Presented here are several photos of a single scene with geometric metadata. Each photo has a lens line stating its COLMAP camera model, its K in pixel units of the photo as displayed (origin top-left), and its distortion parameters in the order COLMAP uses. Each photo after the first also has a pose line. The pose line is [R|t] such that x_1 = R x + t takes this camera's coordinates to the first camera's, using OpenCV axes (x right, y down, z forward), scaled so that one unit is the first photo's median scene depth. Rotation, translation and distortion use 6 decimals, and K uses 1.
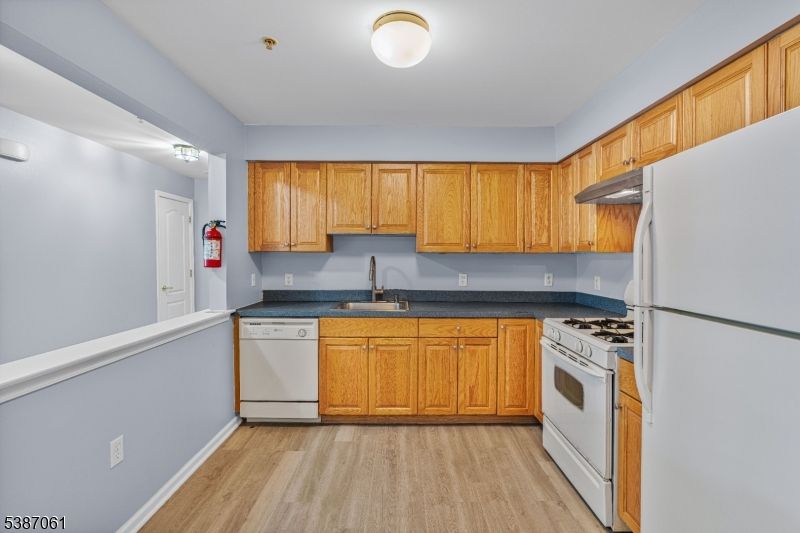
lens RADIAL K [[358.4, 0, 401.1], [0, 358.4, 262.7], [0, 0, 1]] dist [-0.001724, -0.000367]
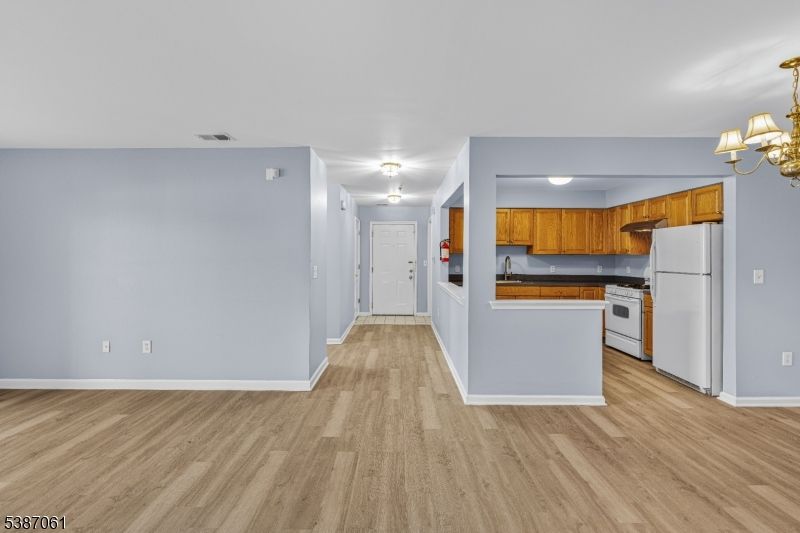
lens RADIAL K [[365.0, 0, 392.8], [0, 365.0, 256.5], [0, 0, 1]] dist [0.000682, 0.000533]
pose [[0.999855, 0.000969, -0.017005, -0.705704], [-0.001155, 0.999939, -0.010939, 0.005636], [0.016994, 0.010957, 0.999796, -1.019324]]
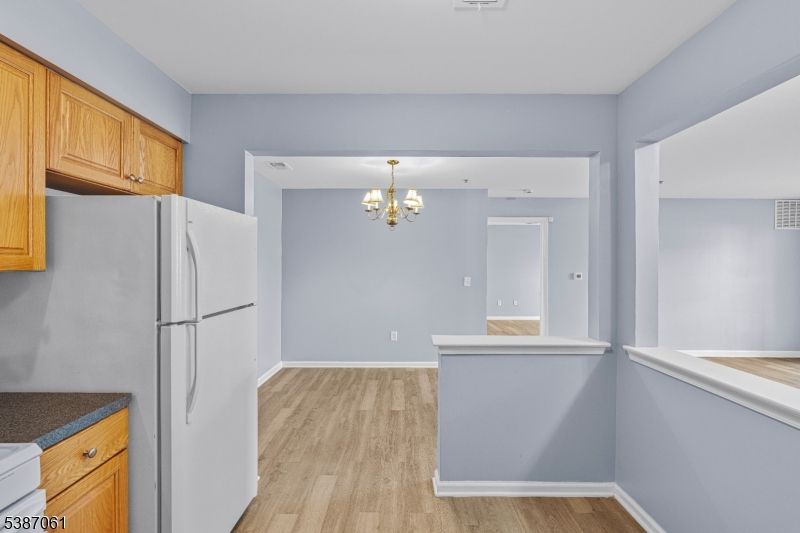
lens RADIAL K [[362.1, 0, 404.4], [0, 362.1, 266.0], [0, 0, 1]] dist [-0.004310, -0.000216]
pose [[-0.999949, -0.003559, -0.009403, 0.002869], [-0.003709, 0.999865, 0.015990, -0.033973], [0.009345, 0.016024, -0.999828, 0.904307]]
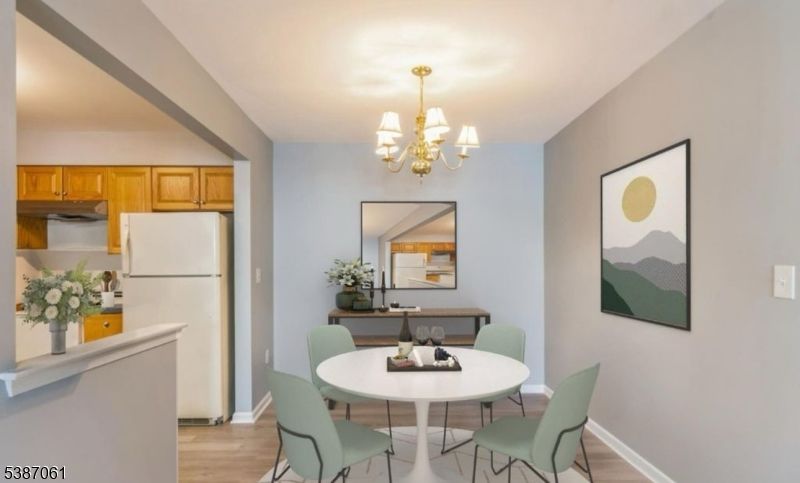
lens RADIAL K [[430.8, 0, 402.2], [0, 430.8, 268.1], [0, 0, 1]] dist [0.003047, 0.000610]
pose [[-0.028951, -0.004100, 0.999572, -0.854261], [0.018564, 0.999817, 0.004638, 0.034278], [-0.999408, 0.018690, -0.028869, -0.259776]]
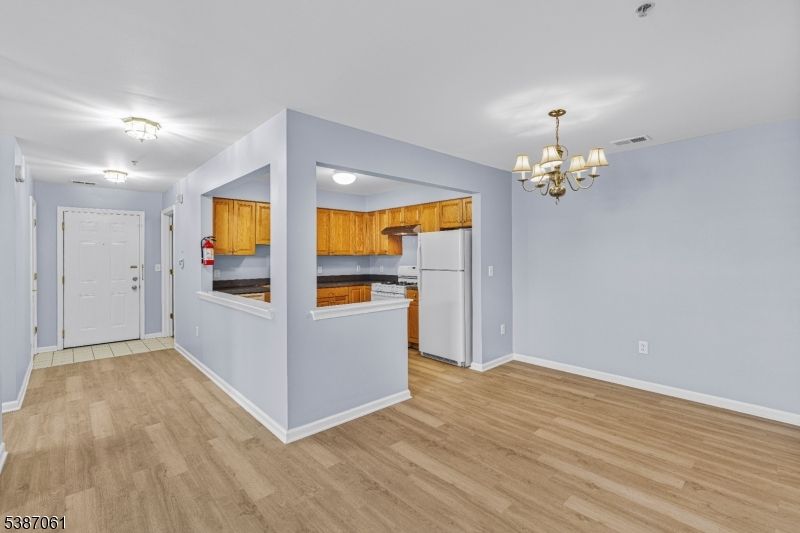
lens RADIAL K [[367.9, 0, 399.5], [0, 367.9, 257.5], [0, 0, 1]] dist [0.001300, 0.001204]
pose [[0.741212, -0.008114, 0.671222, -0.896158], [0.015923, 0.999858, -0.005497, 0.001205], [-0.671082, 0.014762, 0.741236, -0.749165]]
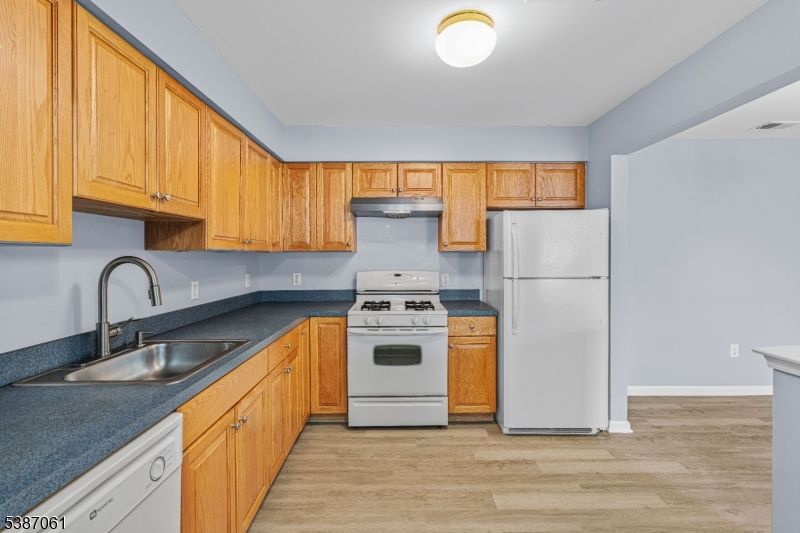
lens RADIAL K [[367.9, 0, 399.5], [0, 367.9, 257.5], [0, 0, 1]] dist [0.001300, 0.001204]
pose [[-0.009290, -0.012114, 0.999883, -0.612254], [0.016649, 0.999786, 0.012267, -0.018227], [-0.999818, 0.016761, -0.009087, 0.706966]]
